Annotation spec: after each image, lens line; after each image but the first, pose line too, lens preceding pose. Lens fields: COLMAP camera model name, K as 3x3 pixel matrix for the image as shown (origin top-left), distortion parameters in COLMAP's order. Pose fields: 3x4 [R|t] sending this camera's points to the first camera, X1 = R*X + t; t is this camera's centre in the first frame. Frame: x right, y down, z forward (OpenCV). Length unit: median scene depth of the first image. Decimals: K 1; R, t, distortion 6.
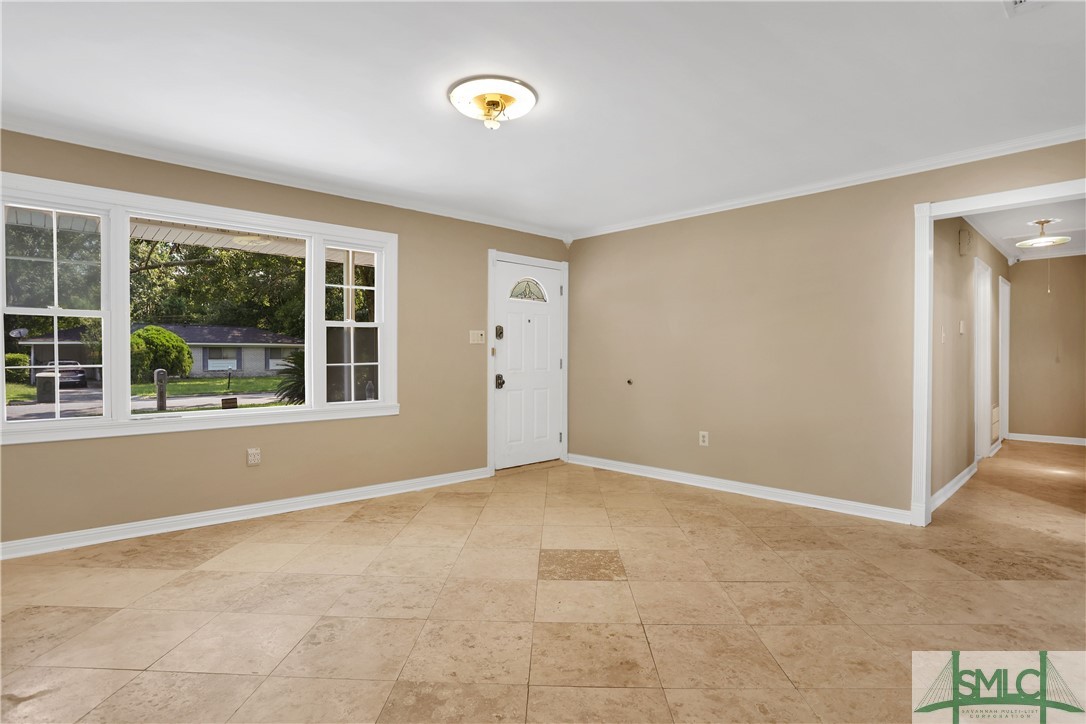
lens RADIAL K [[548.0, 0, 540.1], [0, 548.0, 360.8], [0, 0, 1]] dist [-0.081658, 0.033354]
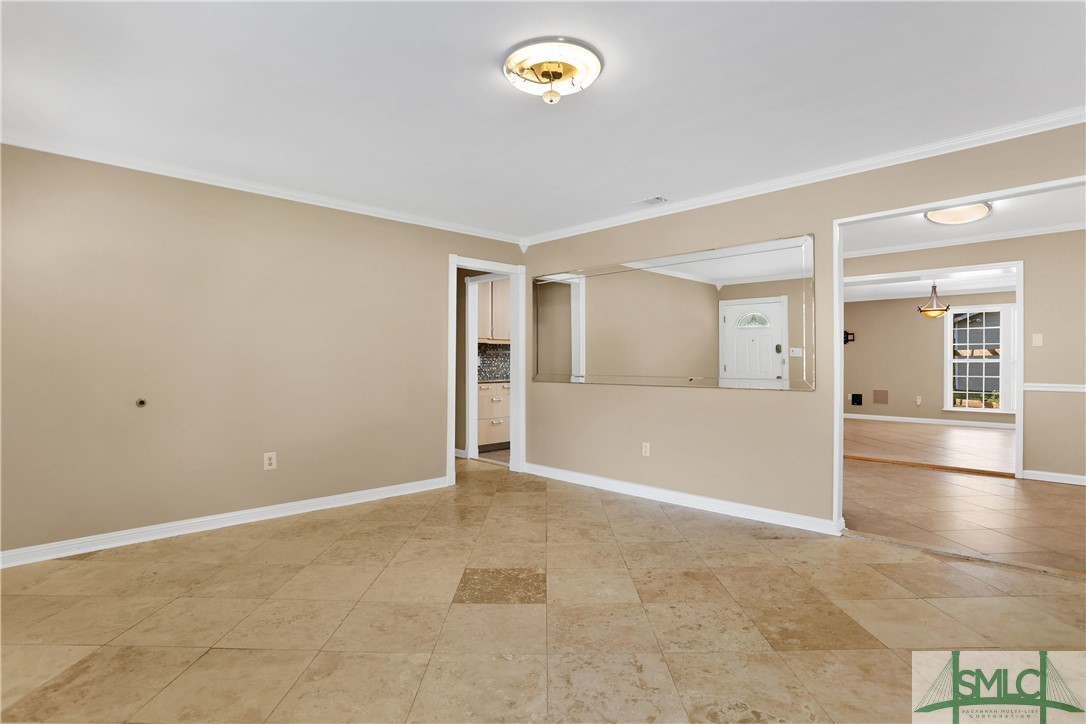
lens RADIAL K [[548.0, 0, 540.1], [0, 548.0, 360.8], [0, 0, 1]] dist [-0.081658, 0.033354]
pose [[-0.022654, 0.001900, 0.999742, -0.885974], [0.006706, 0.999976, -0.001748, -0.014798], [-0.999721, 0.006665, -0.022667, 0.968278]]
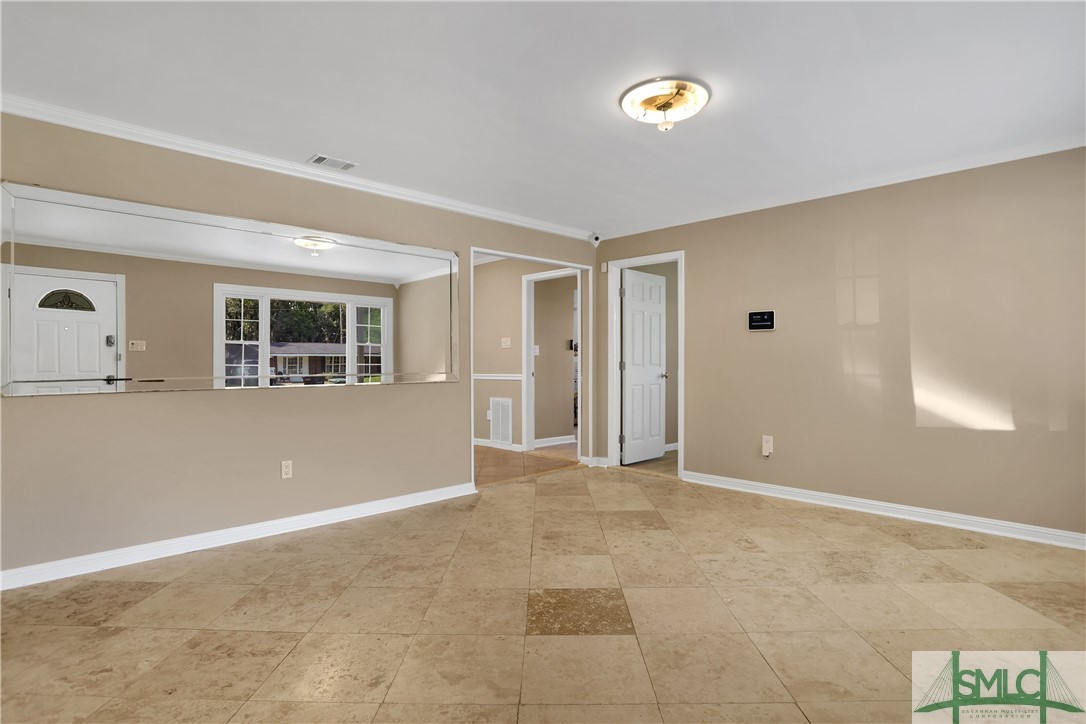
lens RADIAL K [[533.9, 0, 541.9], [0, 533.9, 359.9], [0, 0, 1]] dist [-0.077380, 0.032009]
pose [[-0.999755, 0.000601, -0.022123, 0.150001], [0.000485, 0.999986, 0.005219, -0.012859], [0.022126, 0.005207, -0.999742, 1.830705]]
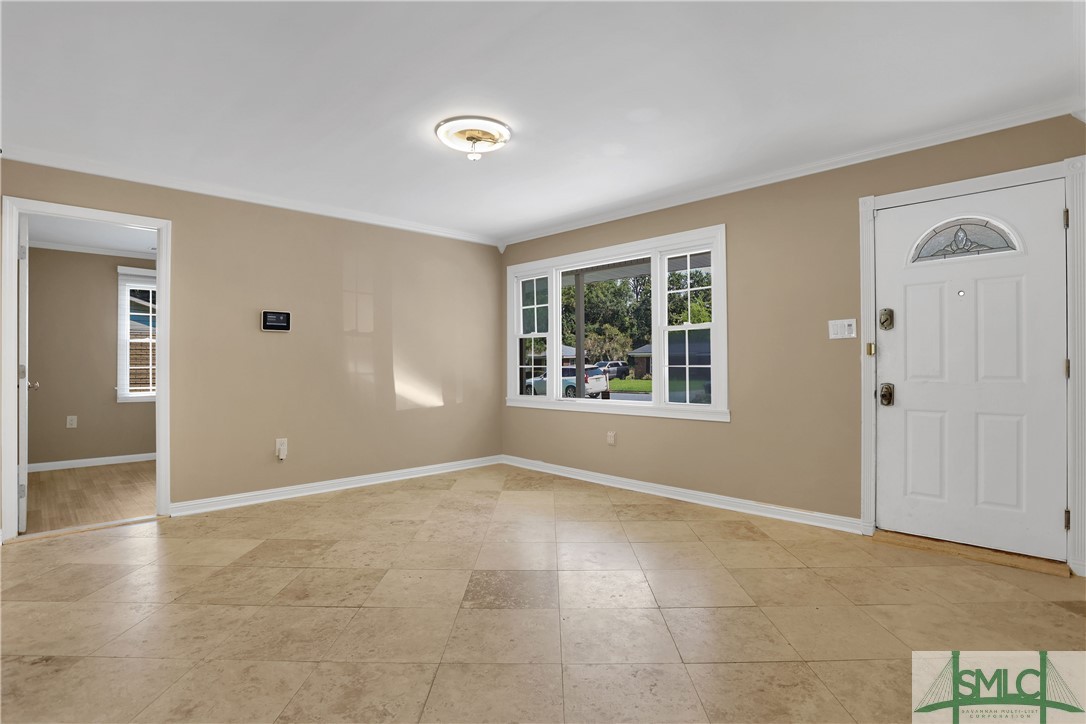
lens RADIAL K [[548.0, 0, 540.1], [0, 548.0, 360.8], [0, 0, 1]] dist [-0.081658, 0.033354]
pose [[0.017804, -0.003639, -0.999835, 0.993549], [-0.000001, 0.999993, -0.003640, -0.000638], [0.999841, 0.000065, 0.017804, 1.046197]]
